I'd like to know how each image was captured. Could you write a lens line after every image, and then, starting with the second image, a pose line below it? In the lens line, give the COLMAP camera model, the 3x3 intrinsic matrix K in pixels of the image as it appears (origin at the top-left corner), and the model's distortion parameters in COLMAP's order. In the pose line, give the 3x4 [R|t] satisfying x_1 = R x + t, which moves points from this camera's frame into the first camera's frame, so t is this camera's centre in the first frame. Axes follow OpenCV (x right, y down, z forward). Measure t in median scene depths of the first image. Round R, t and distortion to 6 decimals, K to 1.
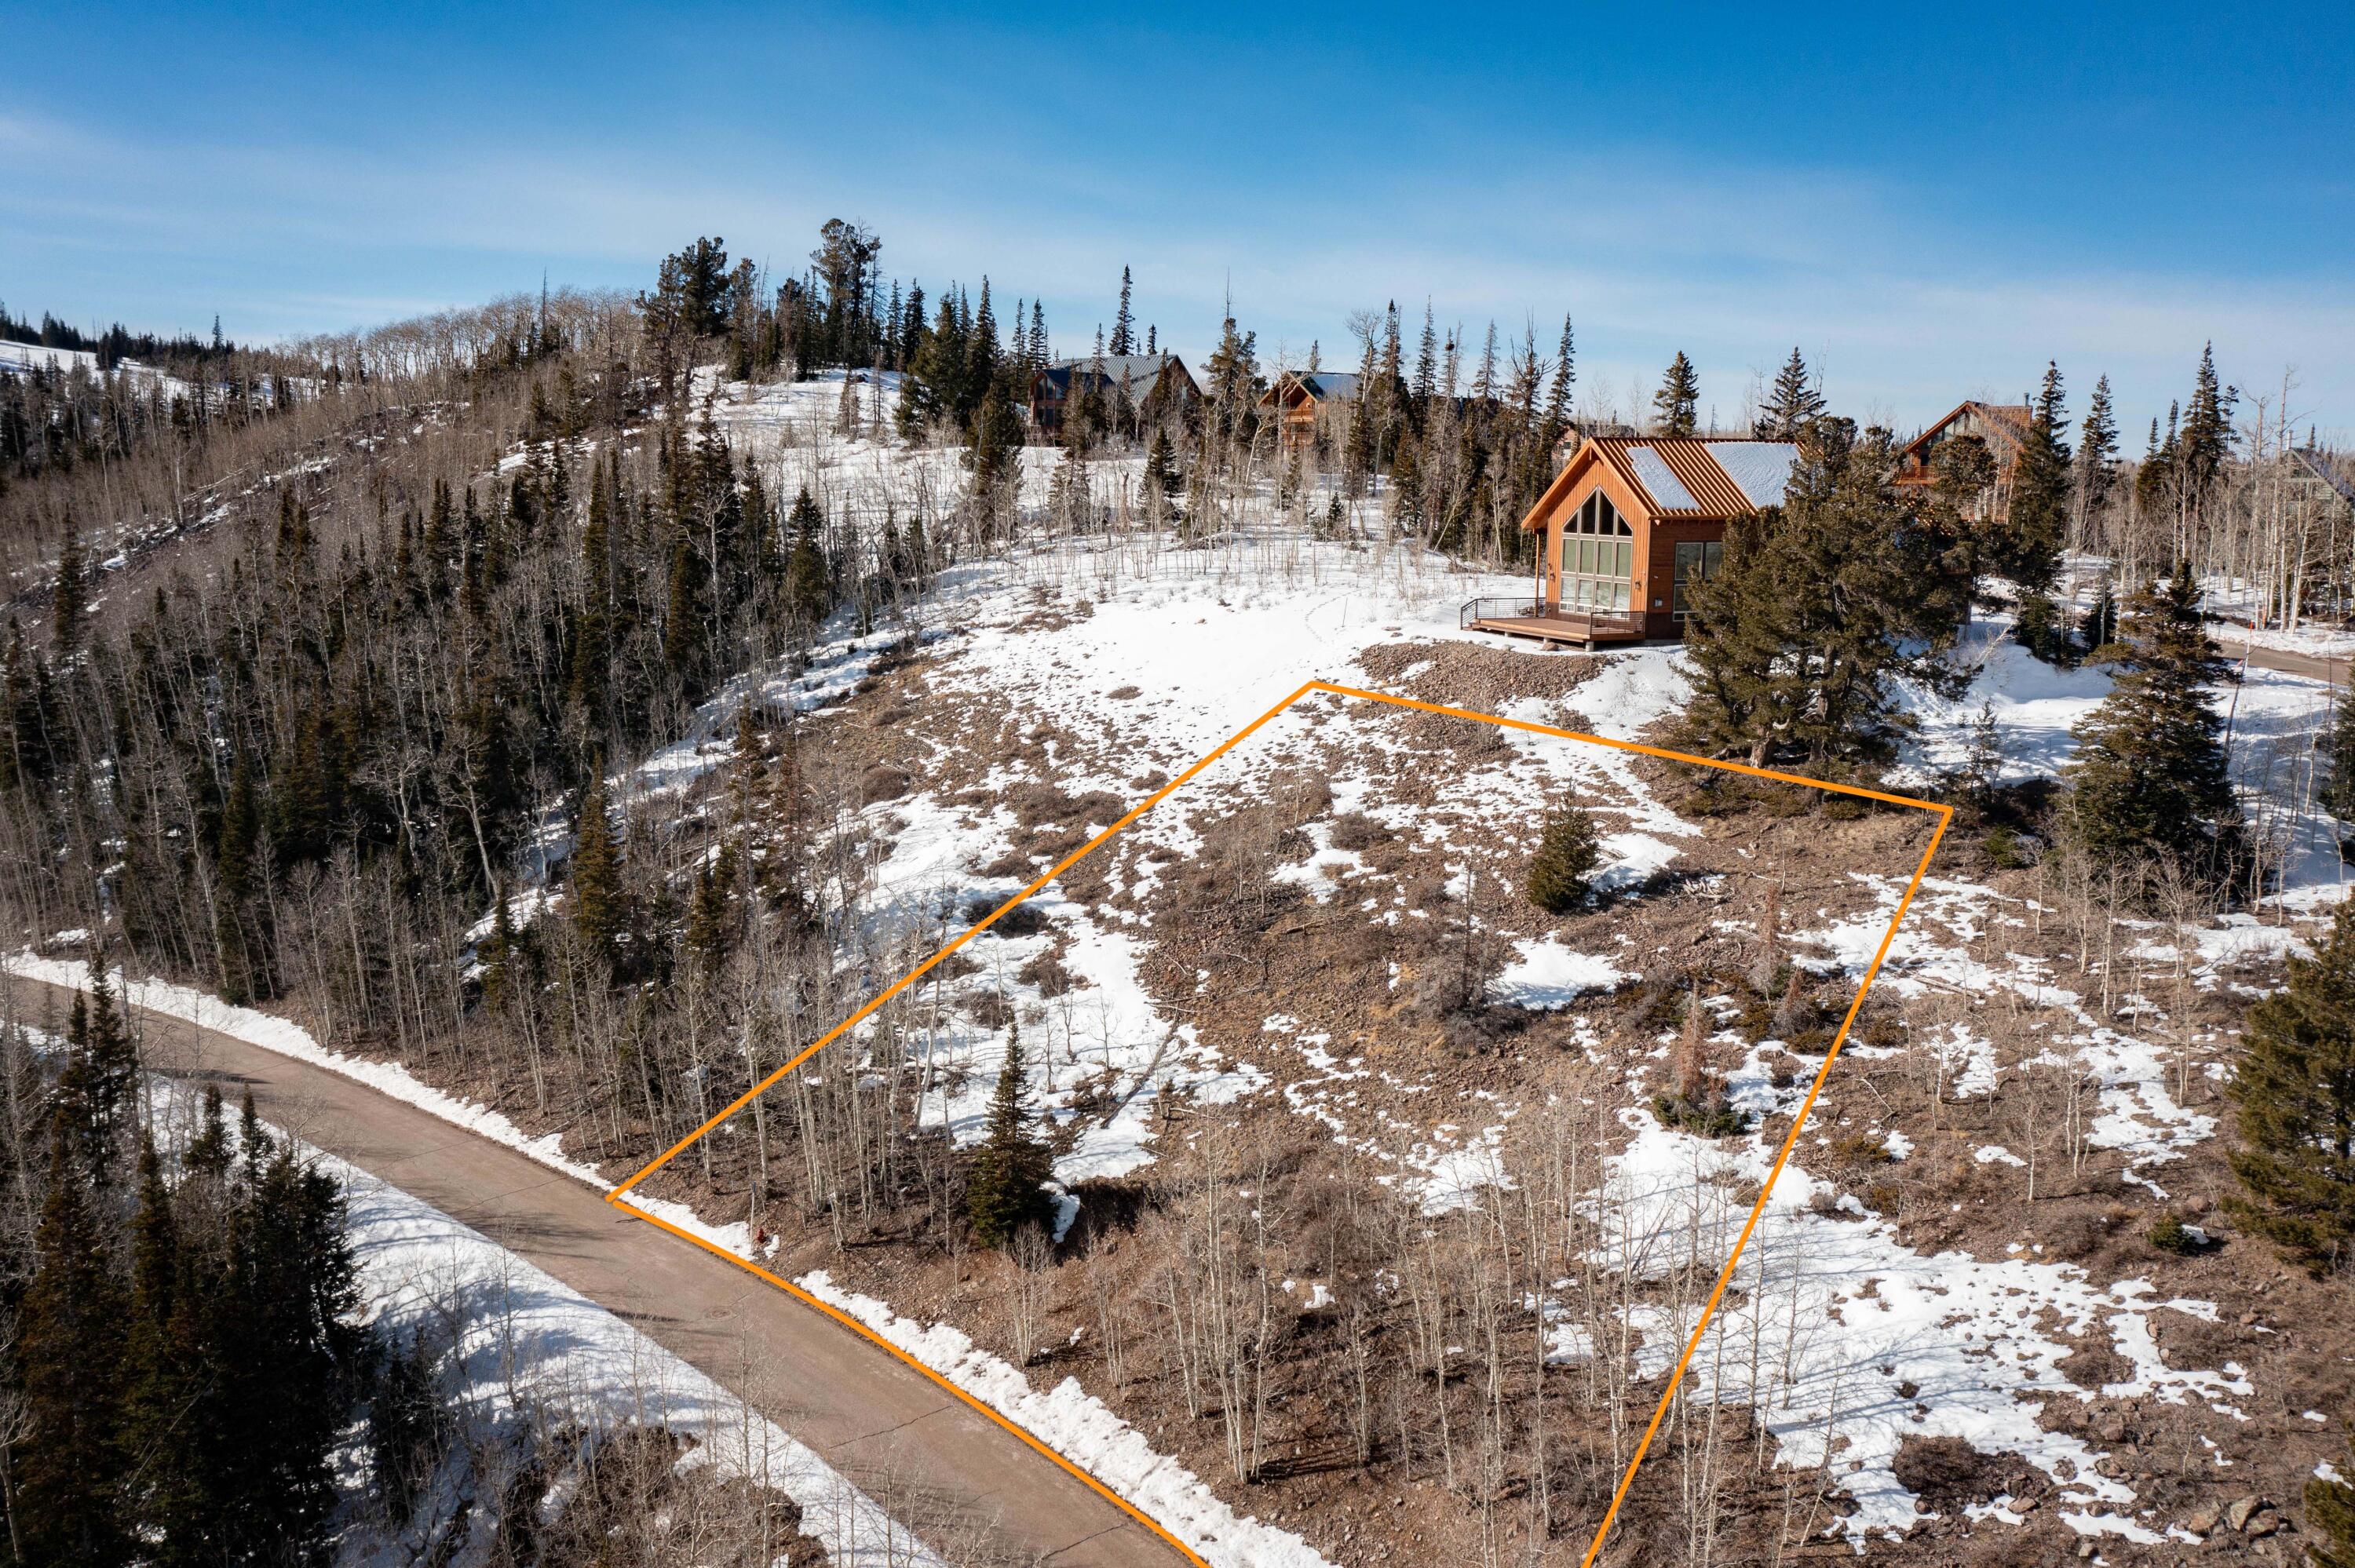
lens RADIAL K [[1844.8, 0, 1177.5], [0, 1844.8, 784.0], [0, 0, 1]] dist [-0.009966, 0.013210]
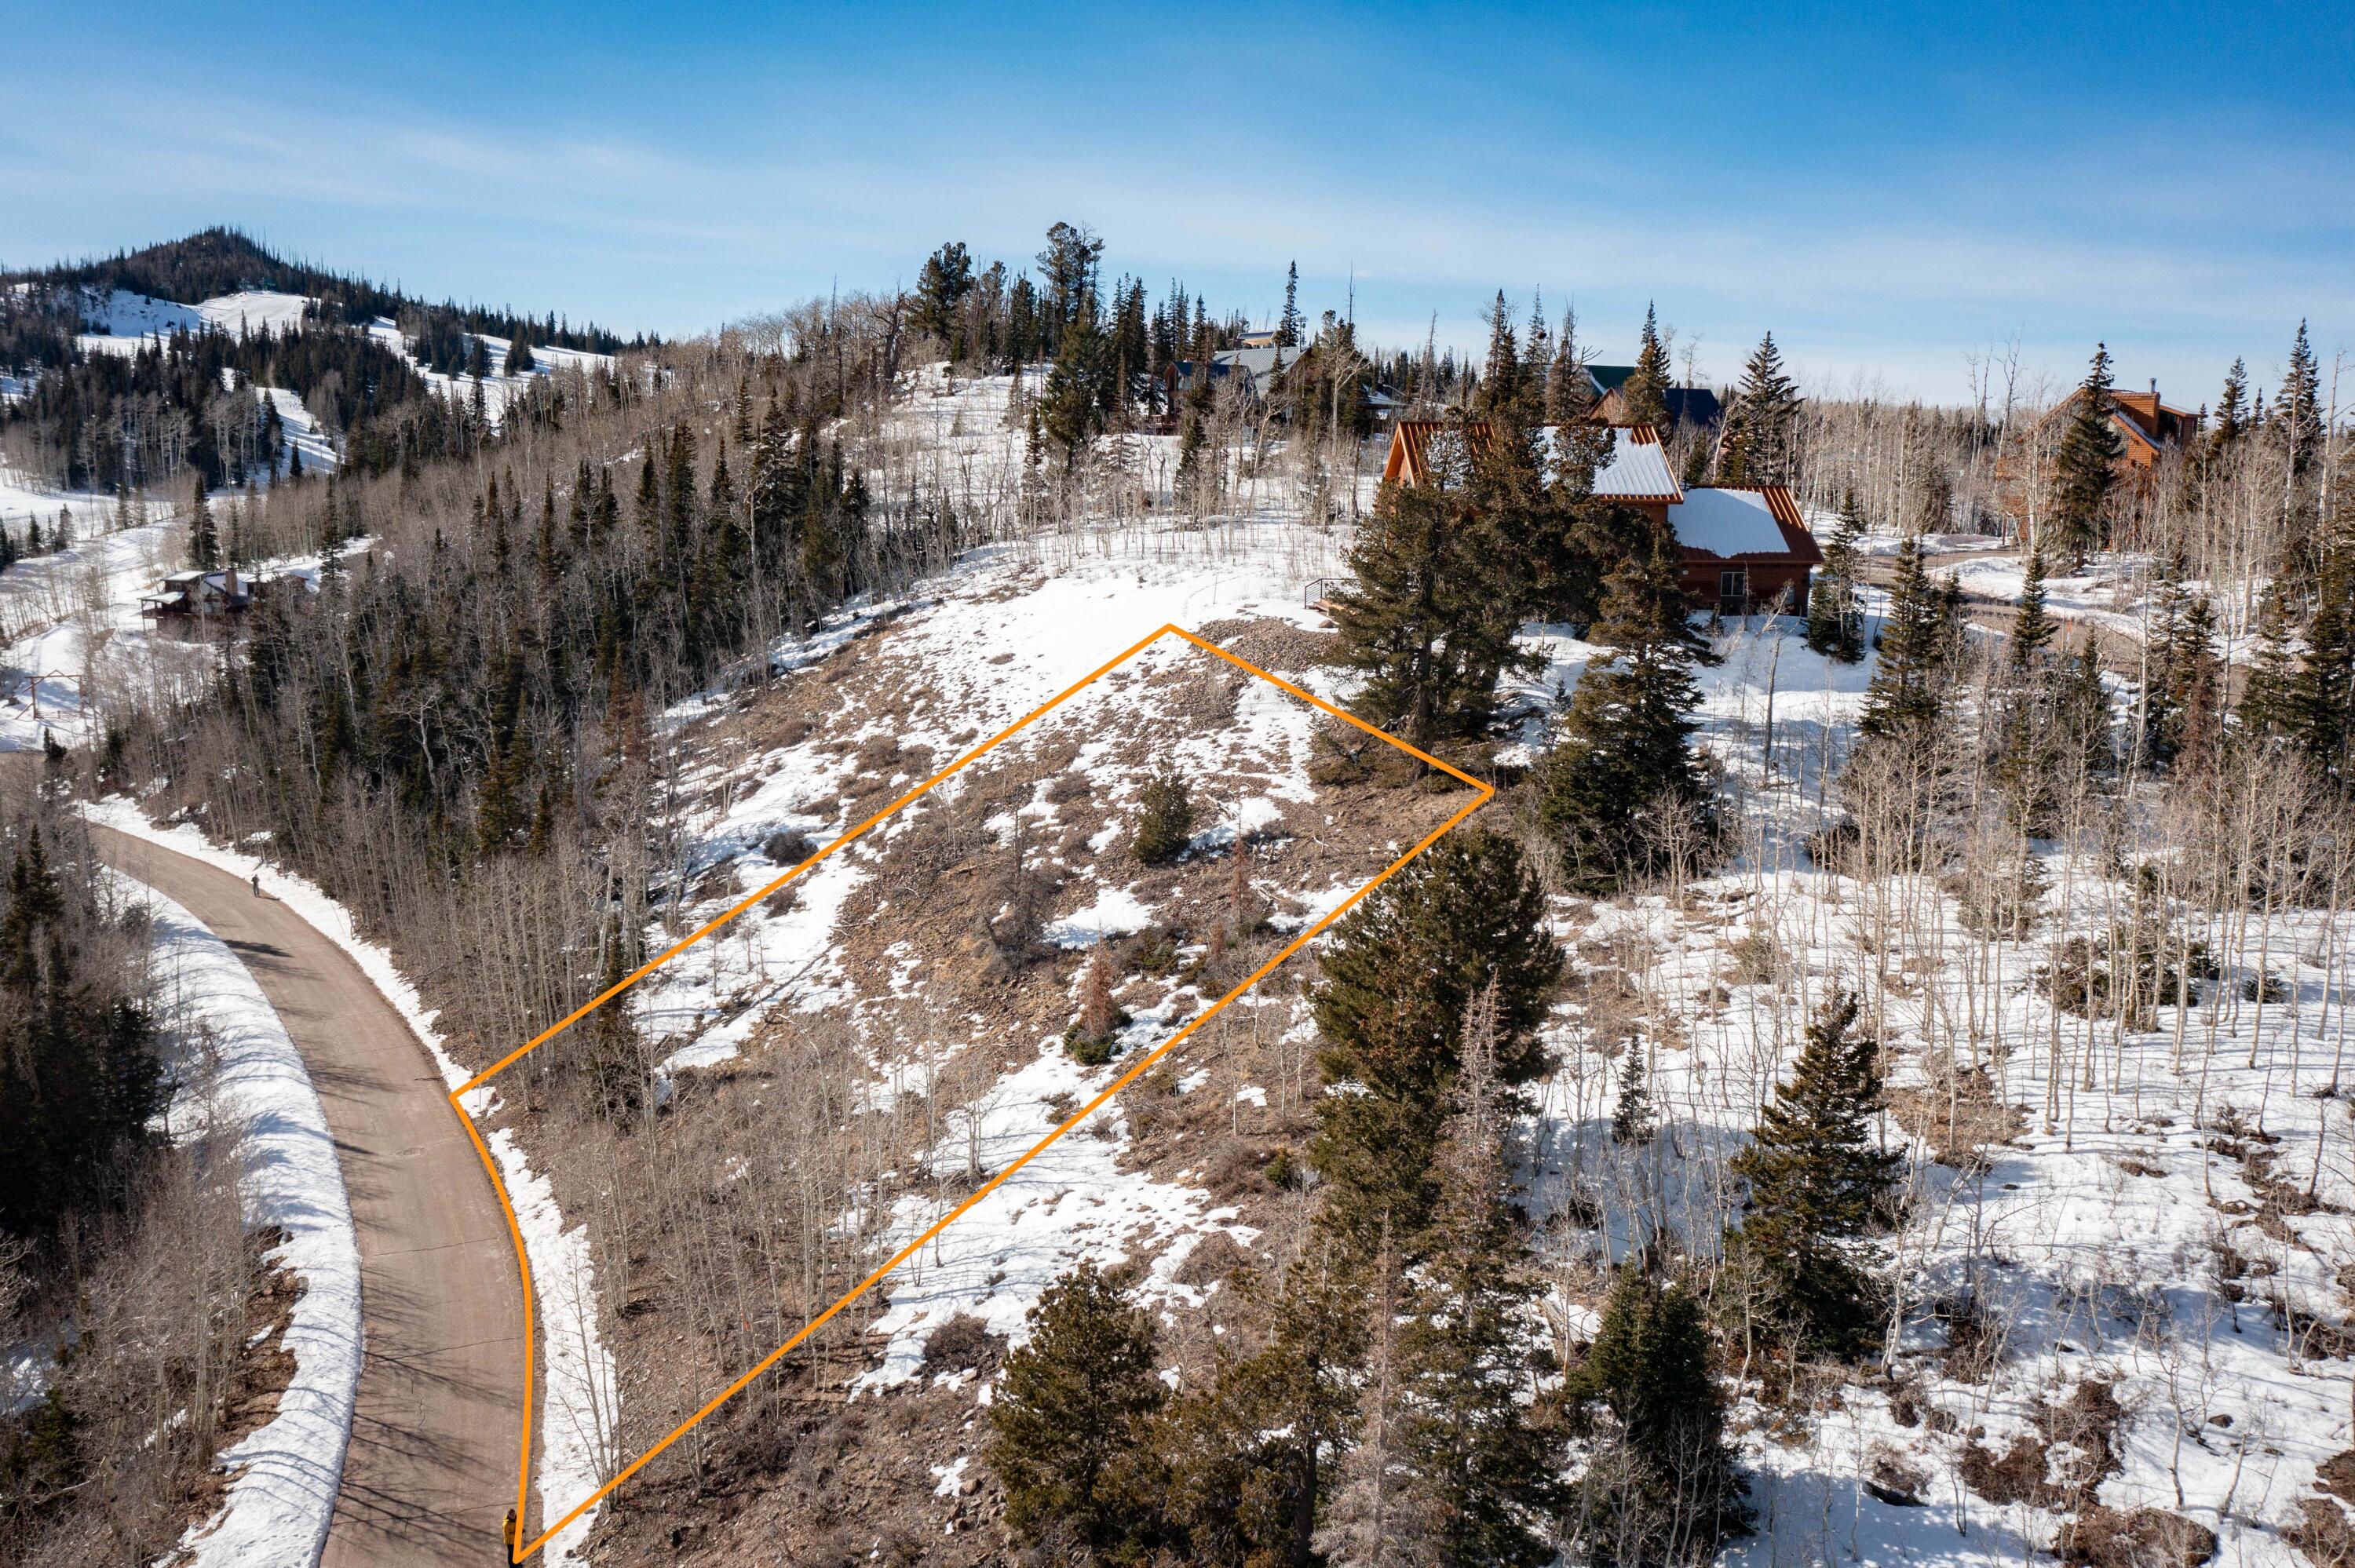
lens RADIAL K [[1844.8, 0, 1177.5], [0, 1844.8, 784.0], [0, 0, 1]] dist [-0.009966, 0.013210]
pose [[0.964899, 0.051324, -0.257557, 0.425367], [-0.050984, 0.998667, 0.008002, 0.012027], [0.257624, 0.005410, 0.966230, -0.018716]]
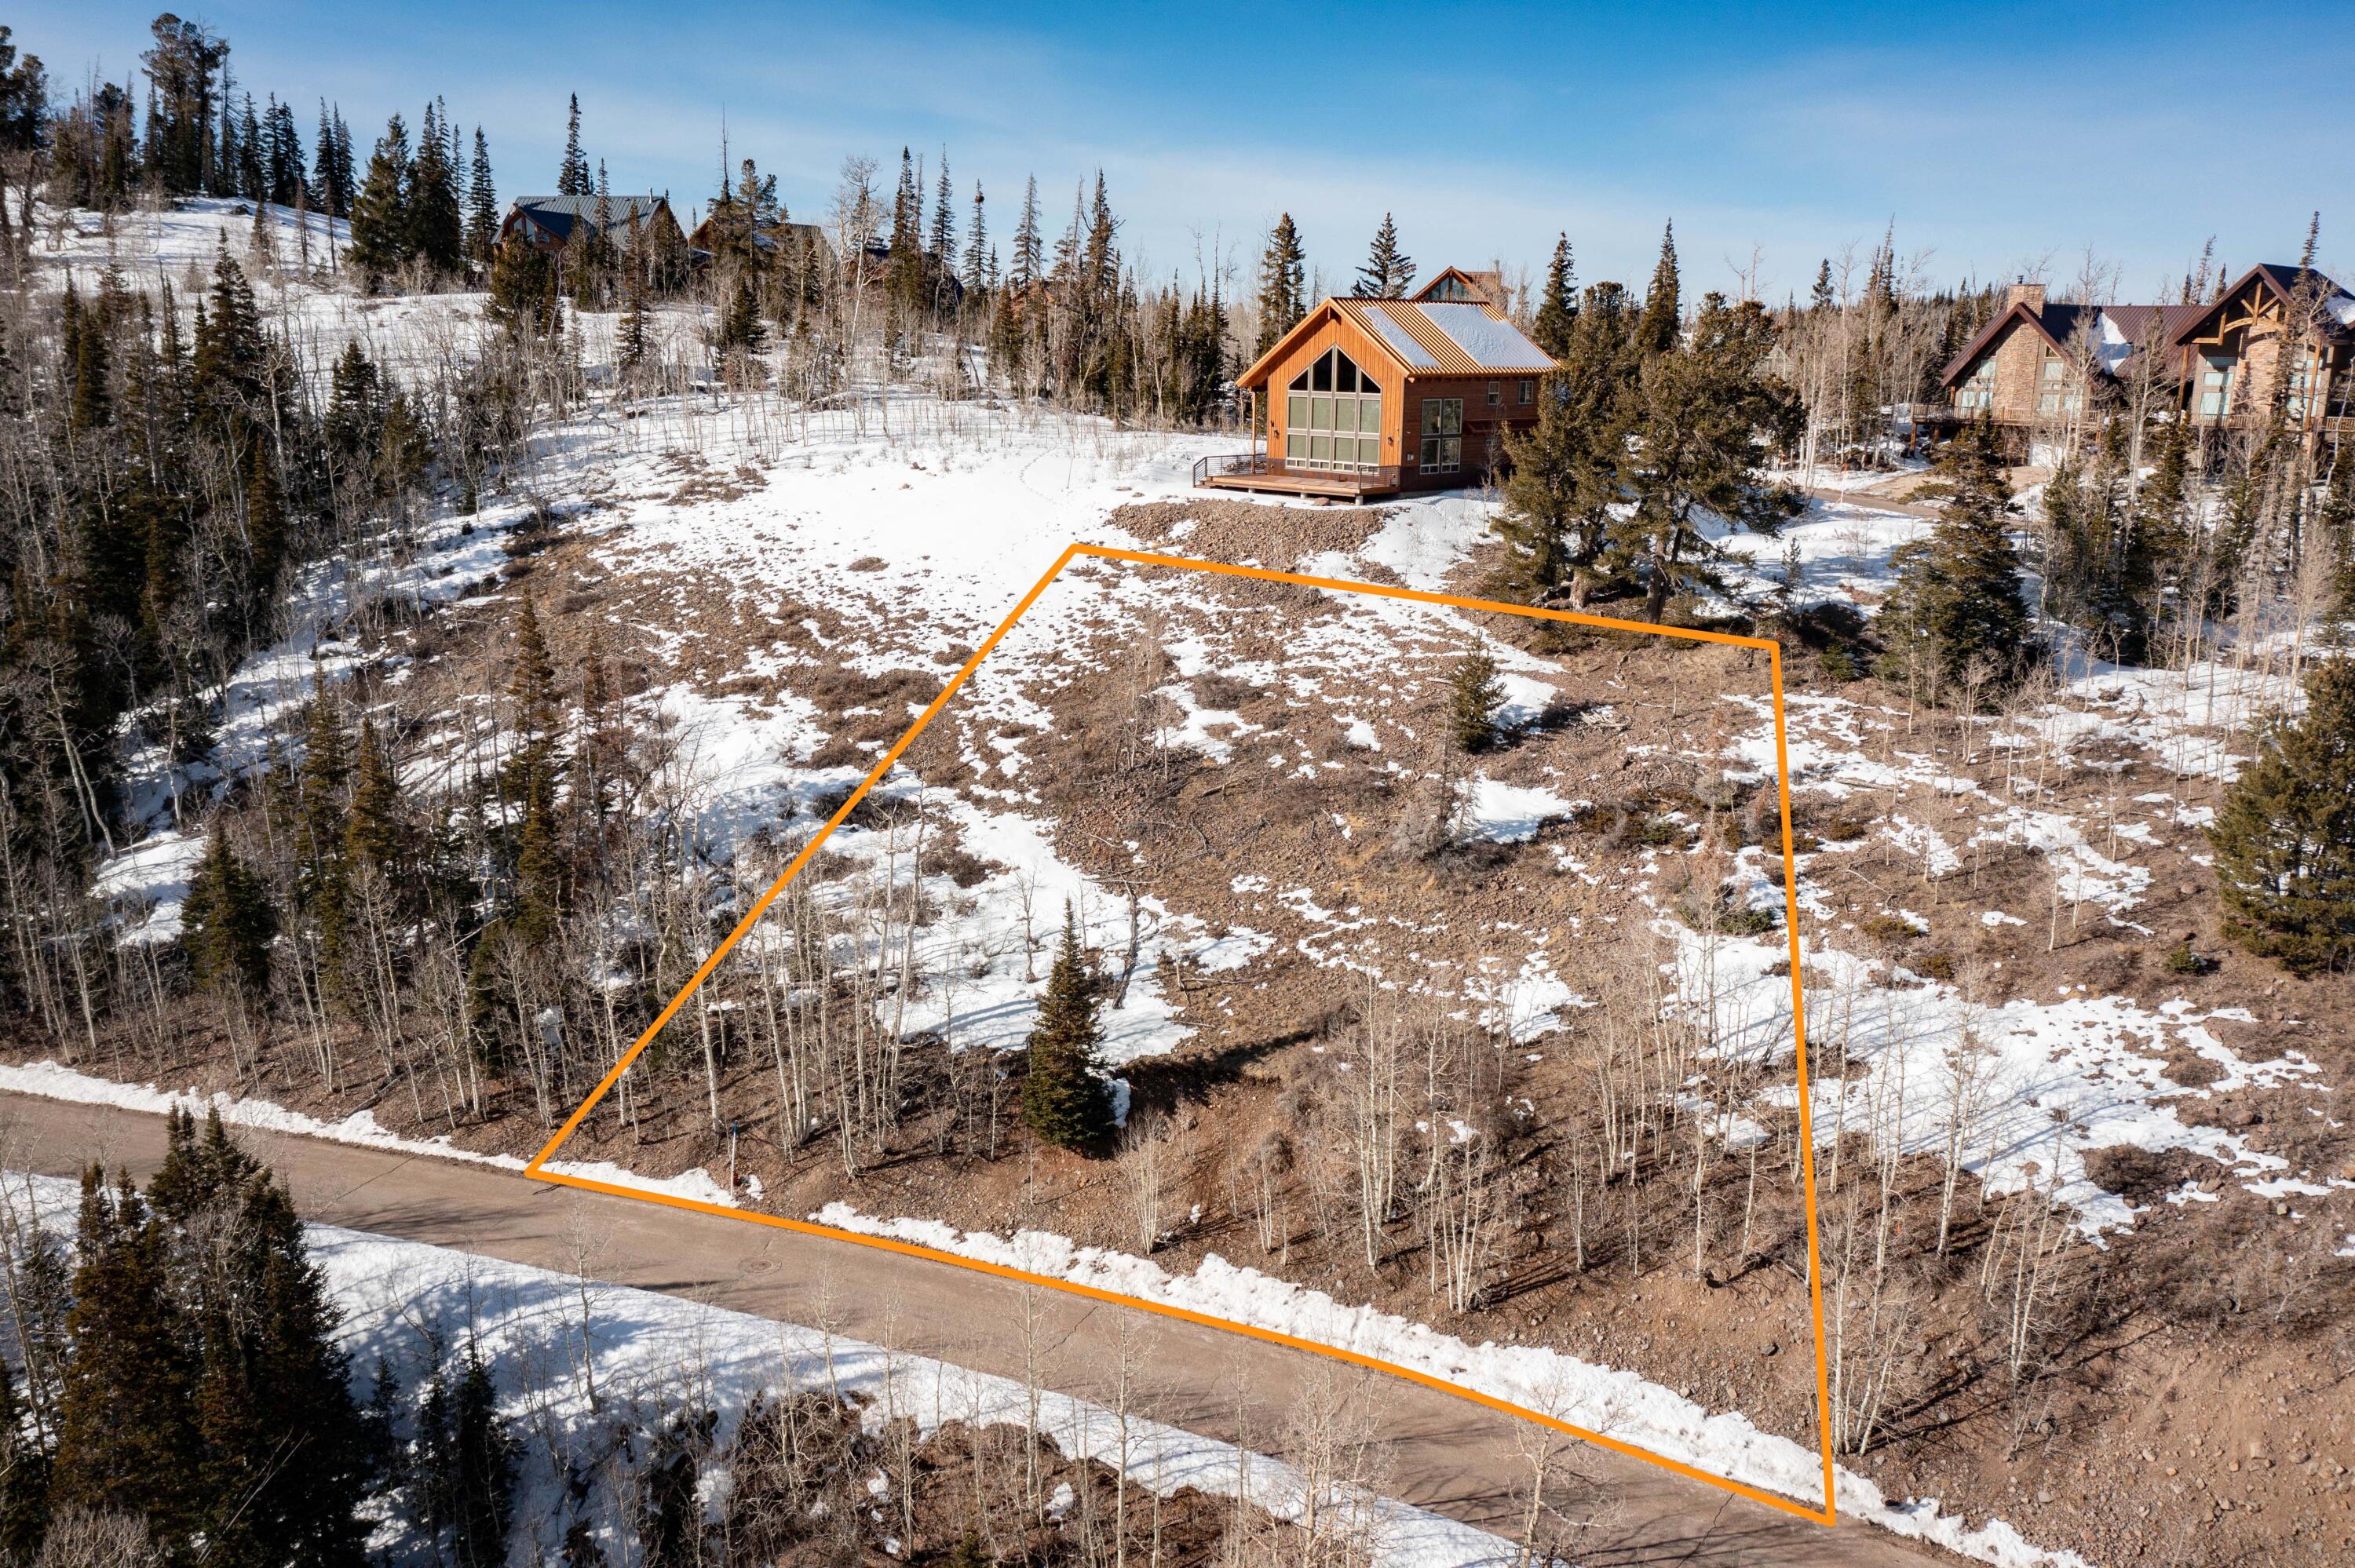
lens RADIAL K [[1844.8, 0, 1177.5], [0, 1844.8, 784.0], [0, 0, 1]] dist [-0.009966, 0.013210]
pose [[0.914339, -0.089071, 0.395033, -0.322167], [0.058989, 0.994401, 0.087678, -0.013379], [-0.400631, -0.056864, 0.914473, 0.081096]]
